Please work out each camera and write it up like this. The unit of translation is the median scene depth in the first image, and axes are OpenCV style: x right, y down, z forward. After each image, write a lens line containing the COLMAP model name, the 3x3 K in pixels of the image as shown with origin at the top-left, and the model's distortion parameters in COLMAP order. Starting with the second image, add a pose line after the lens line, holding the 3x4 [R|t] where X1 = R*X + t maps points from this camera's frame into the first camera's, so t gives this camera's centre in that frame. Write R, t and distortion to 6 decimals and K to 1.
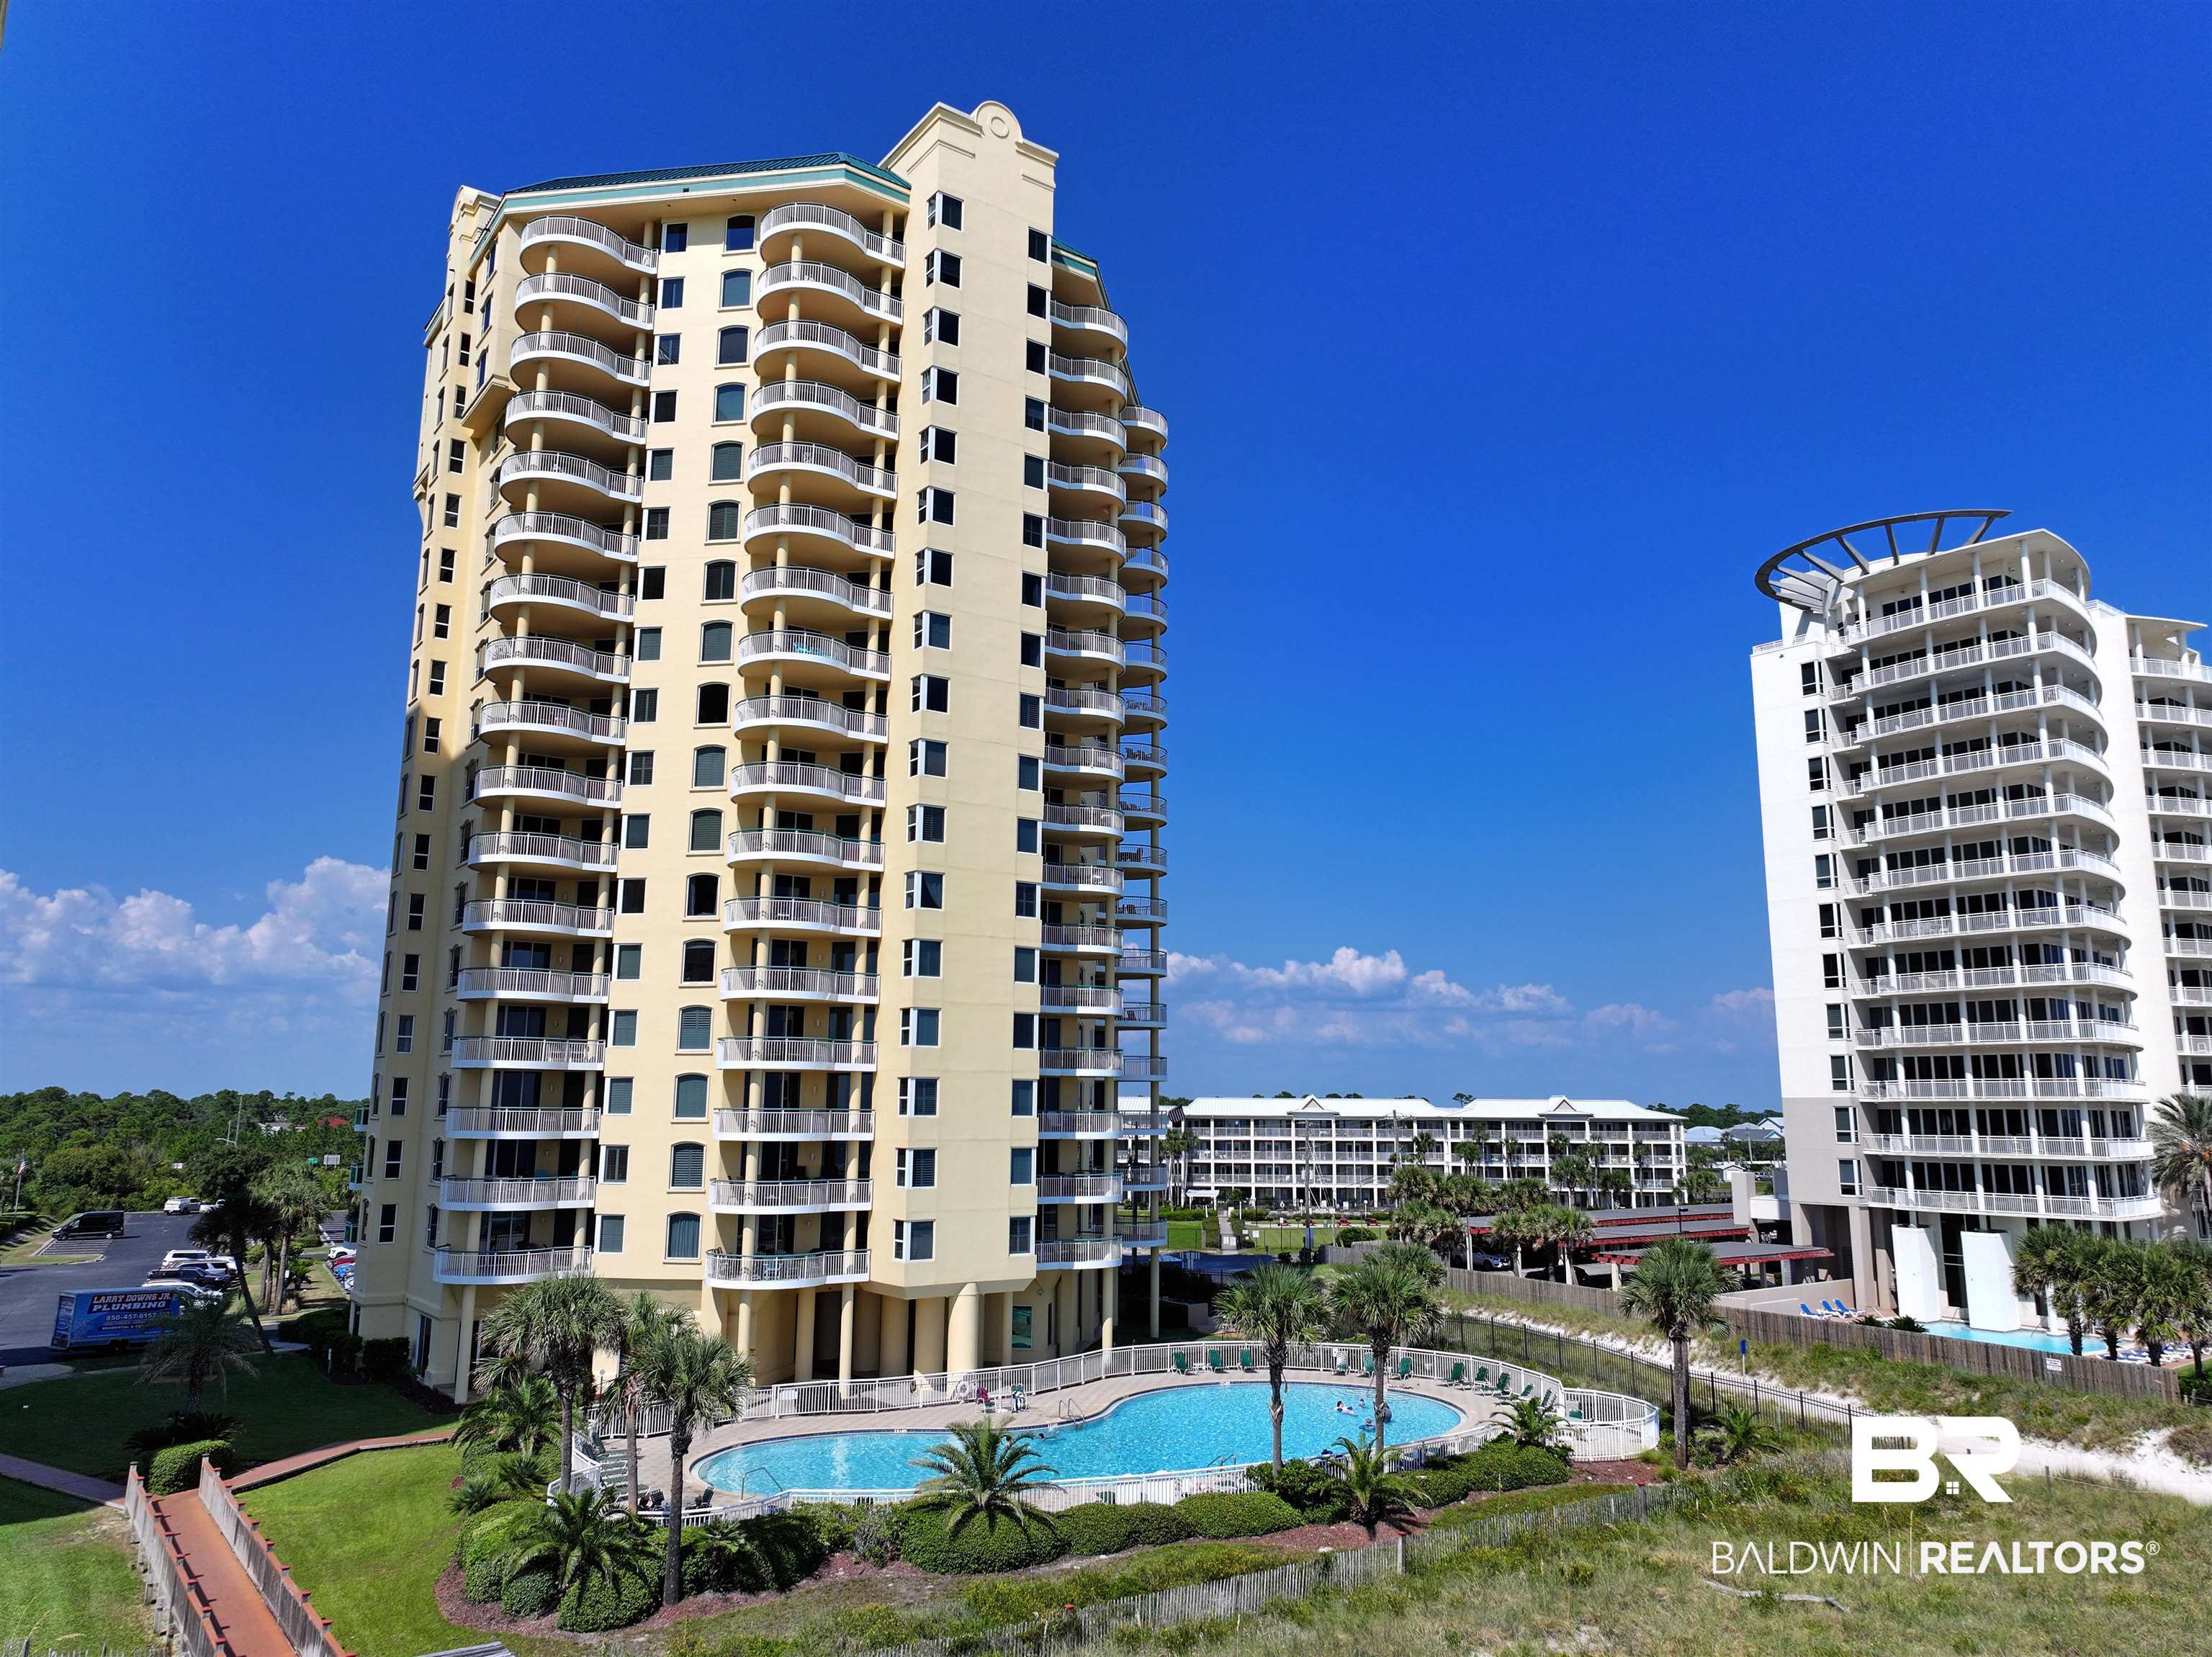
lens RADIAL K [[1551.8, 0, 1106.0], [0, 1551.8, 828.5], [0, 0, 1]] dist [0.022758, 0.000896]
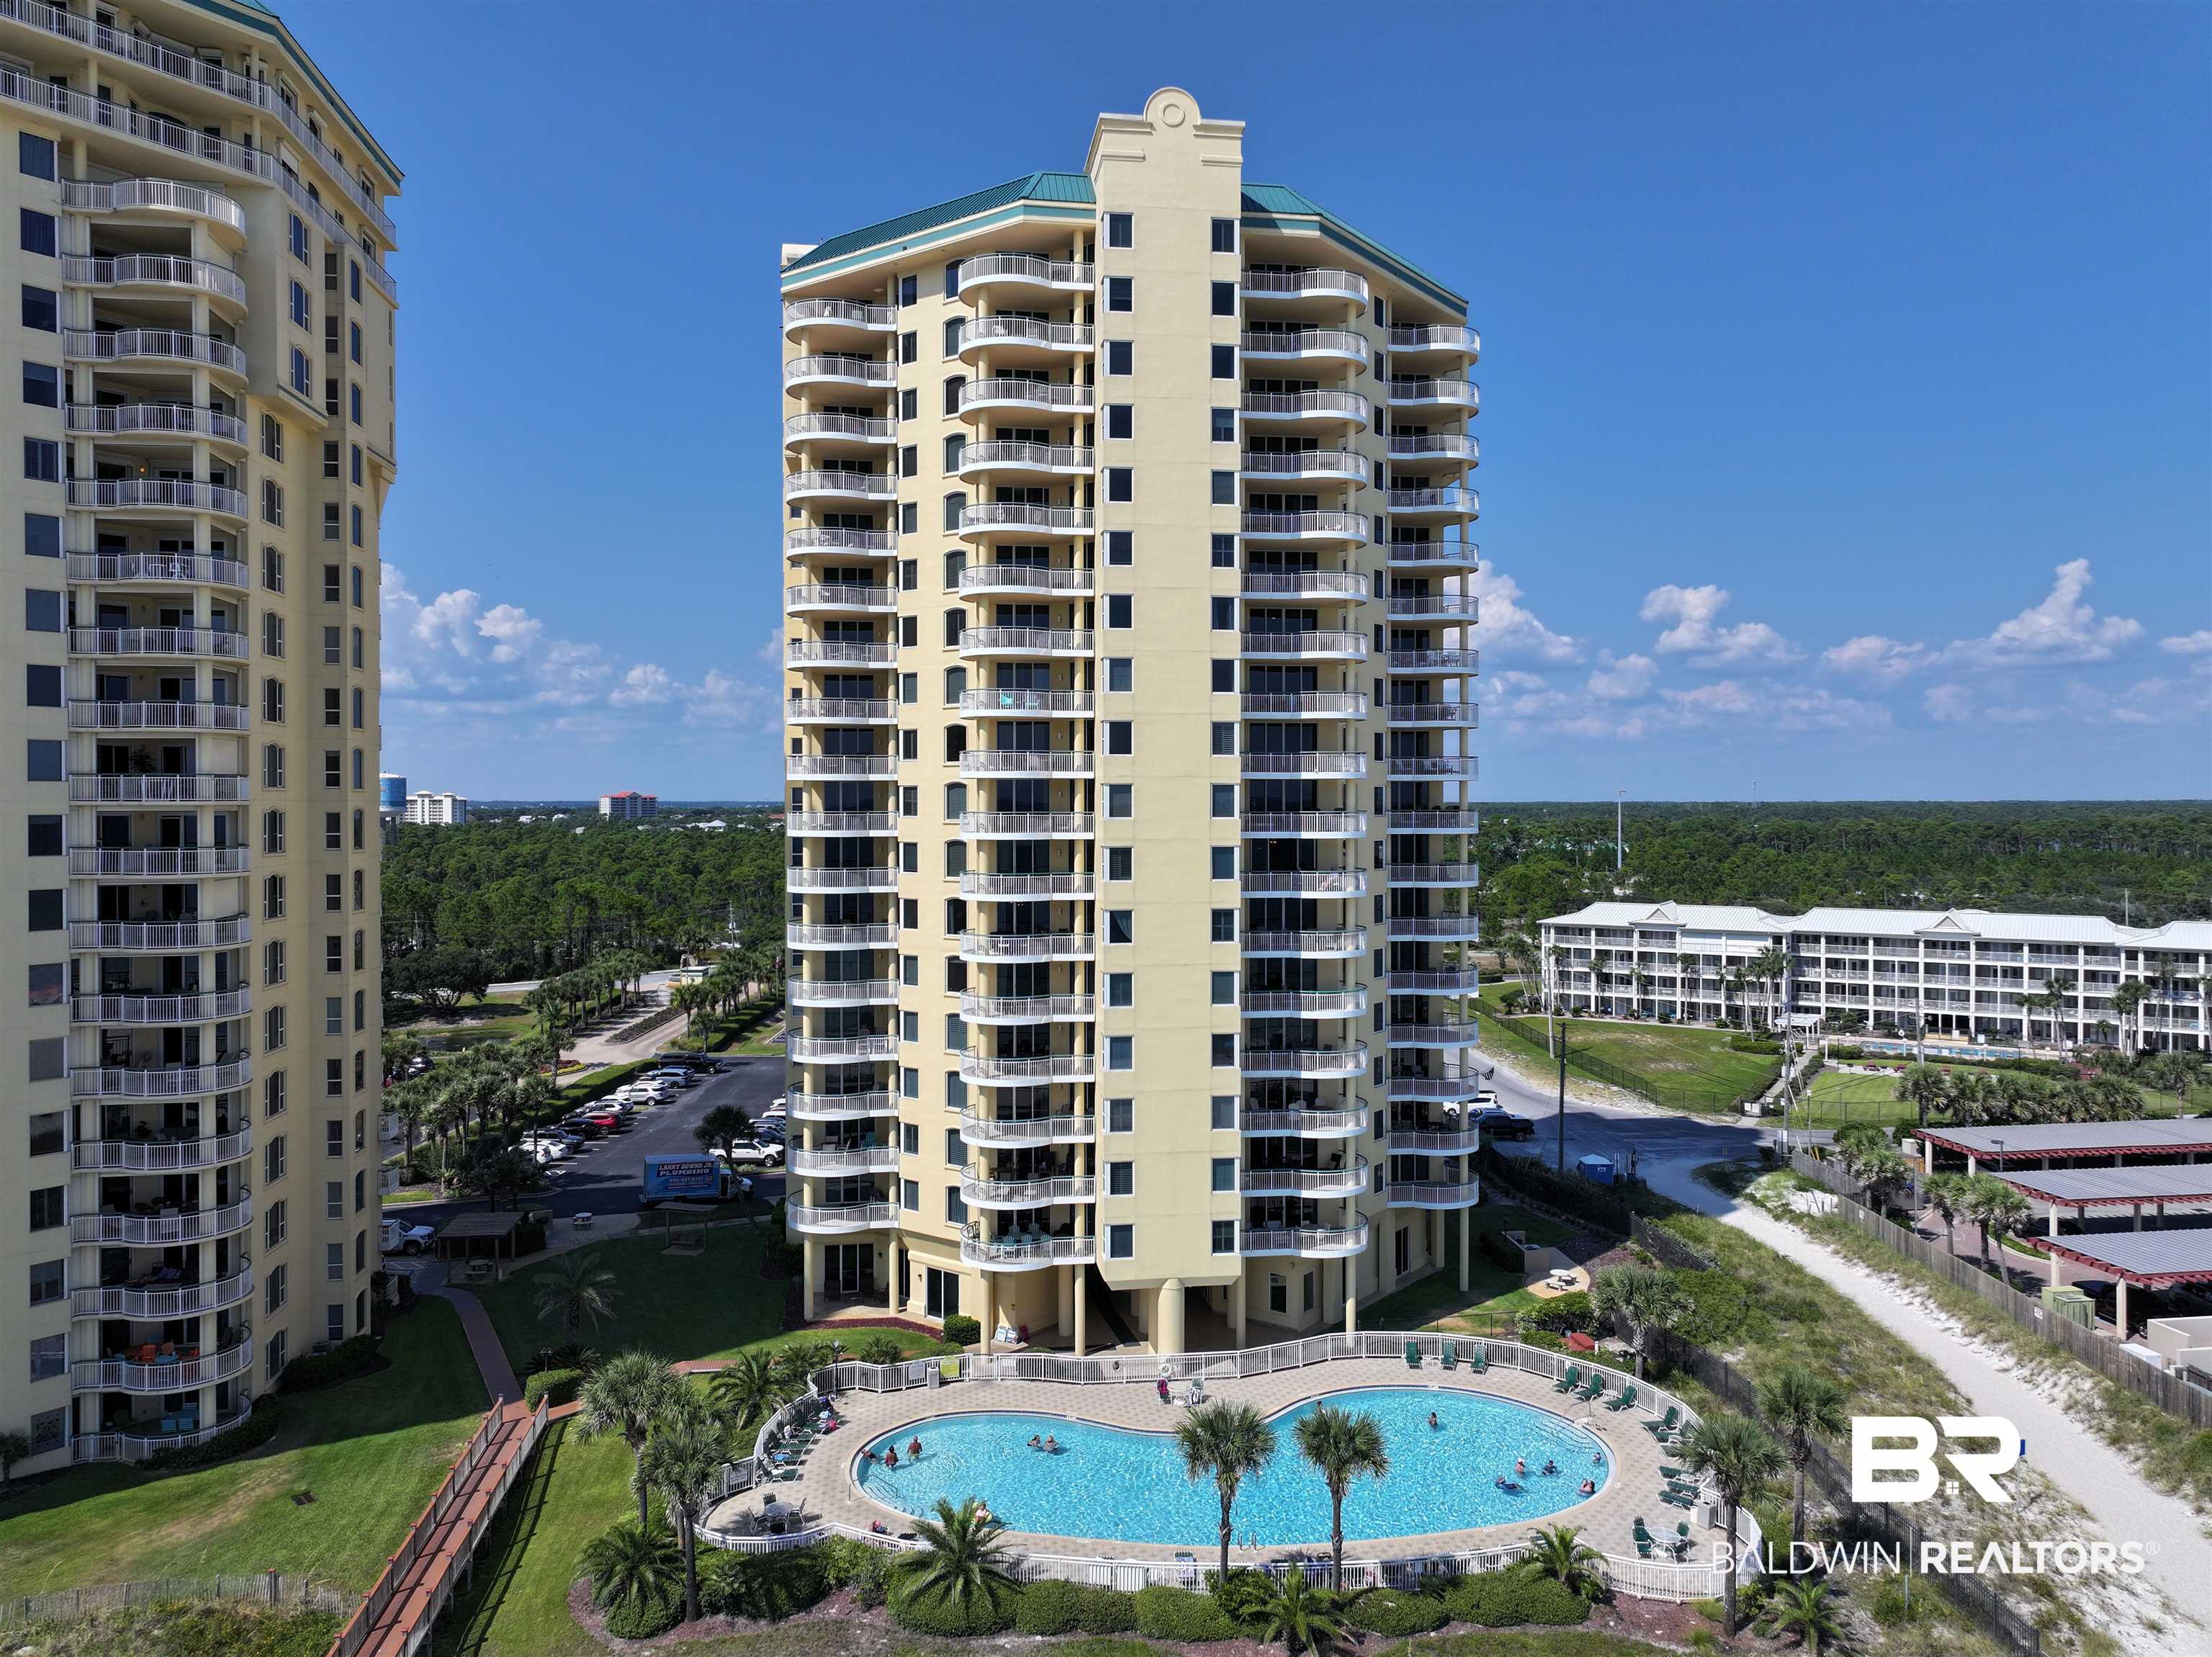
lens RADIAL K [[1551.0, 0, 1106.0], [0, 1551.0, 828.5], [0, 0, 1]] dist [-0.004557, 0.025688]
pose [[0.882716, -0.002507, -0.469899, 0.341319], [0.093043, 0.981120, 0.169549, -0.186728], [0.460602, -0.193384, 0.866284, 0.073437]]
